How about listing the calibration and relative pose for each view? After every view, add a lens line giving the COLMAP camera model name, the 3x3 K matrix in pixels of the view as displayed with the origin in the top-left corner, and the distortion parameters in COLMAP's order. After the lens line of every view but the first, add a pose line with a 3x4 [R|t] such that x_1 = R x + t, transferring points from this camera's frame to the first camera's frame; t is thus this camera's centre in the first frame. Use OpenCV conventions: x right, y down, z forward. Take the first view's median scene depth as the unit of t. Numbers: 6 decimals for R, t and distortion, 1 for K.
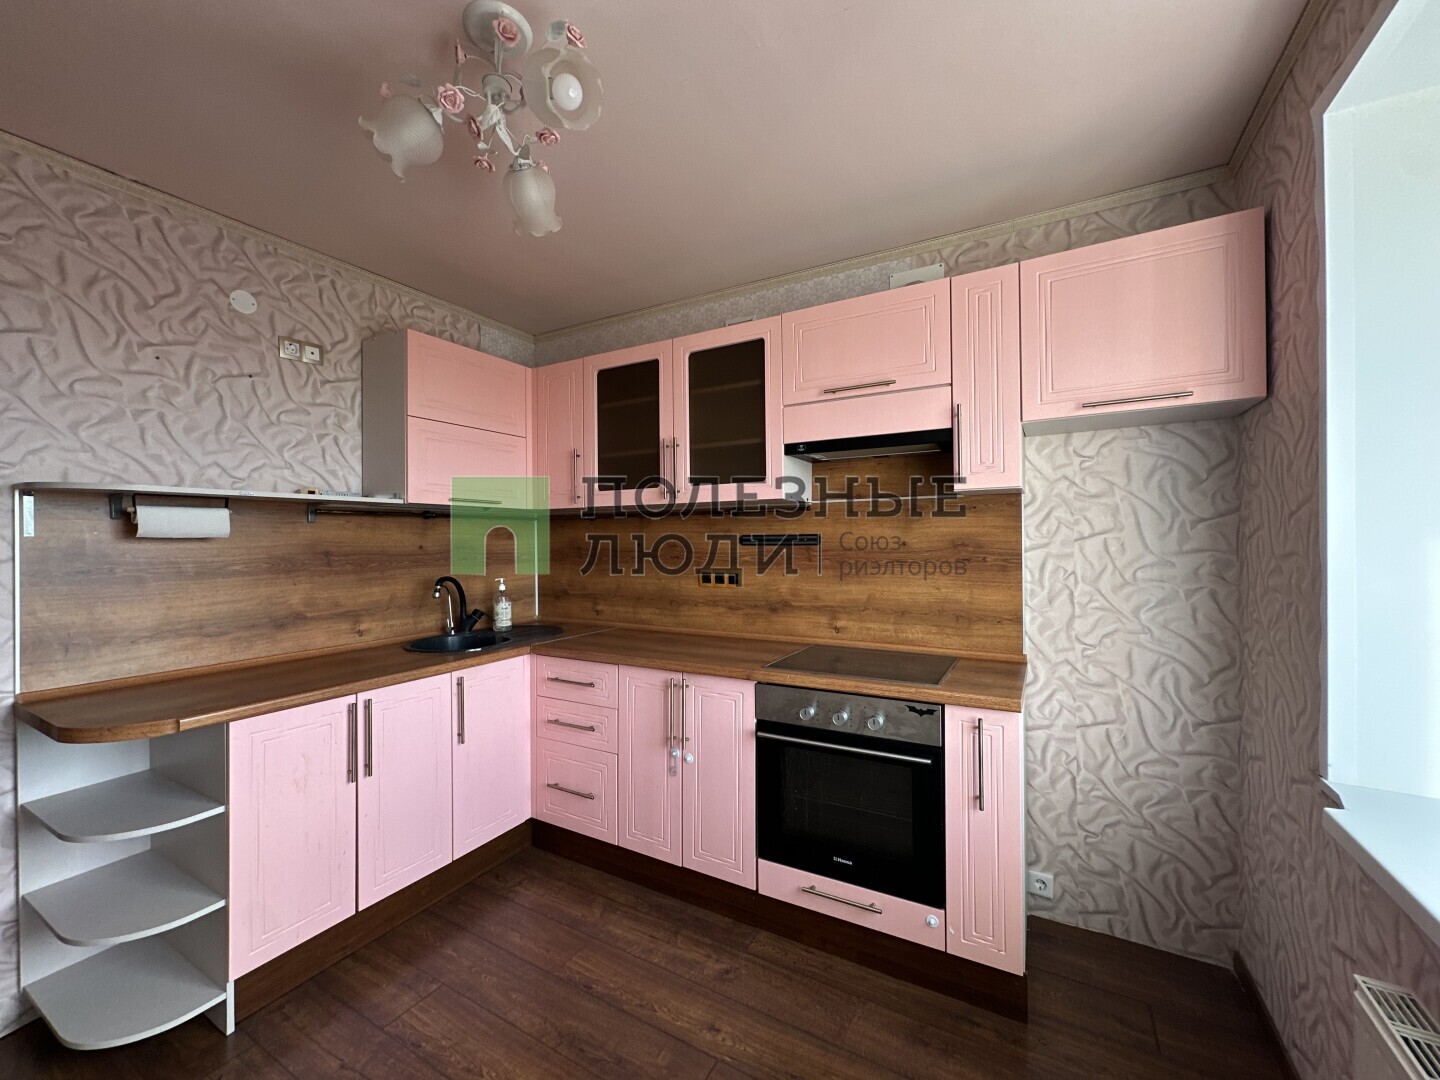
lens RADIAL K [[571.3, 0, 715.7], [0, 571.3, 546.9], [0, 0, 1]] dist [0.002516, 0.000169]
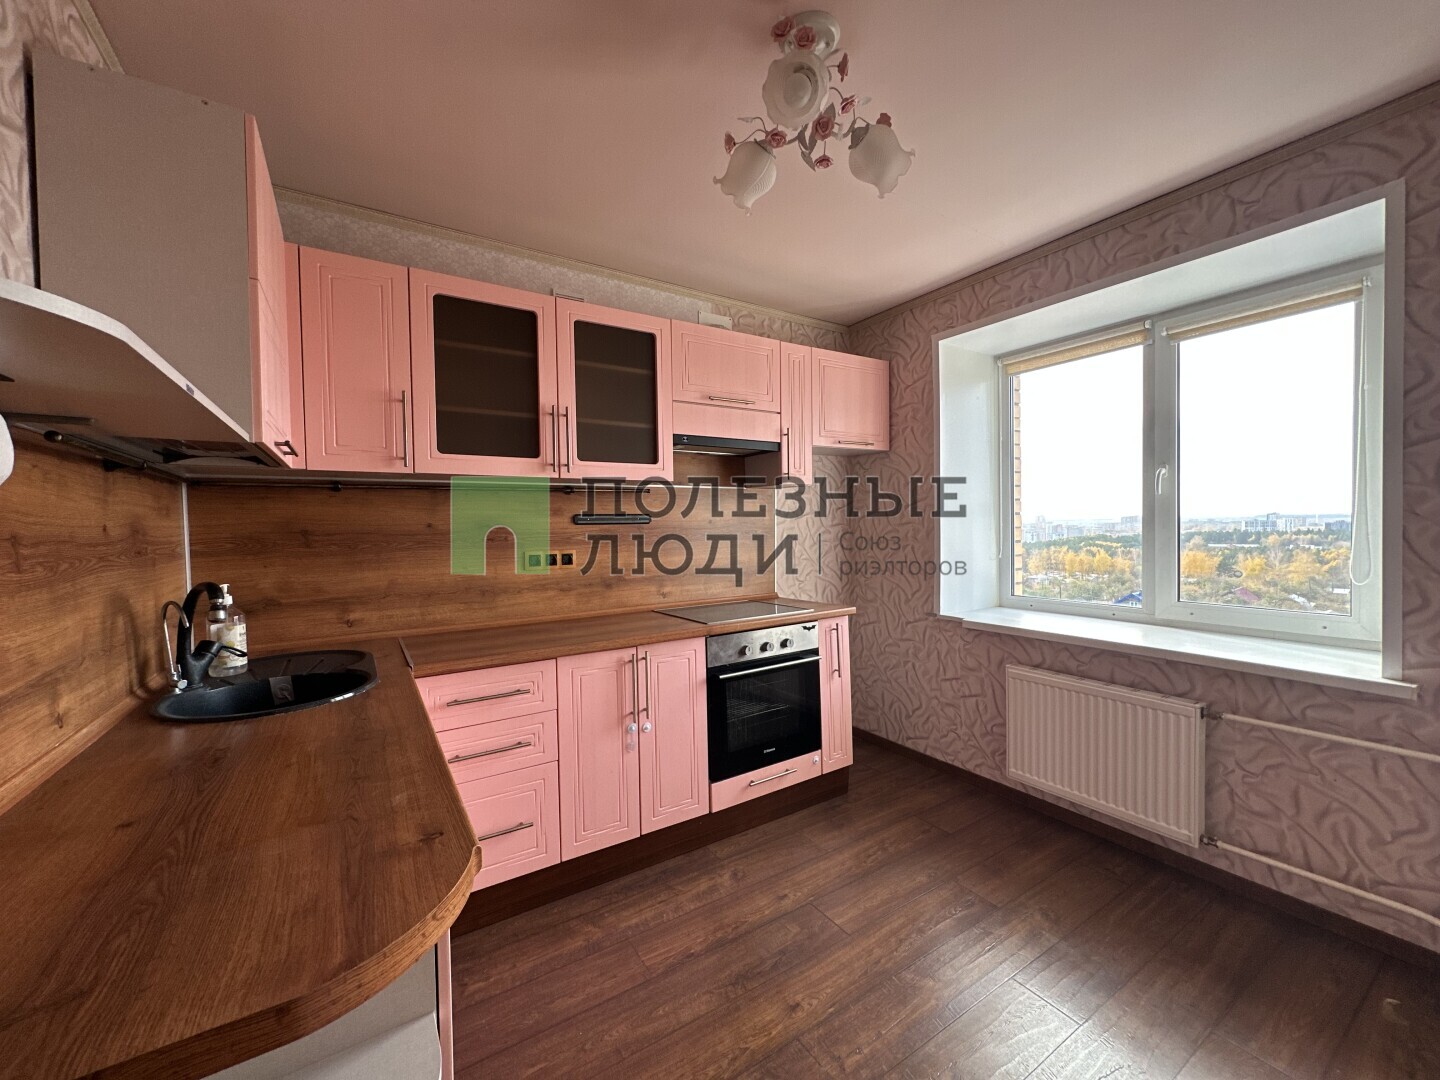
lens RADIAL K [[571.3, 0, 715.7], [0, 571.3, 546.9], [0, 0, 1]] dist [0.002516, 0.000169]
pose [[0.474036, -0.034119, 0.879844, -0.862390], [0.024065, 0.999378, 0.025789, 0.019377], [-0.880176, 0.008949, 0.474562, 0.385020]]
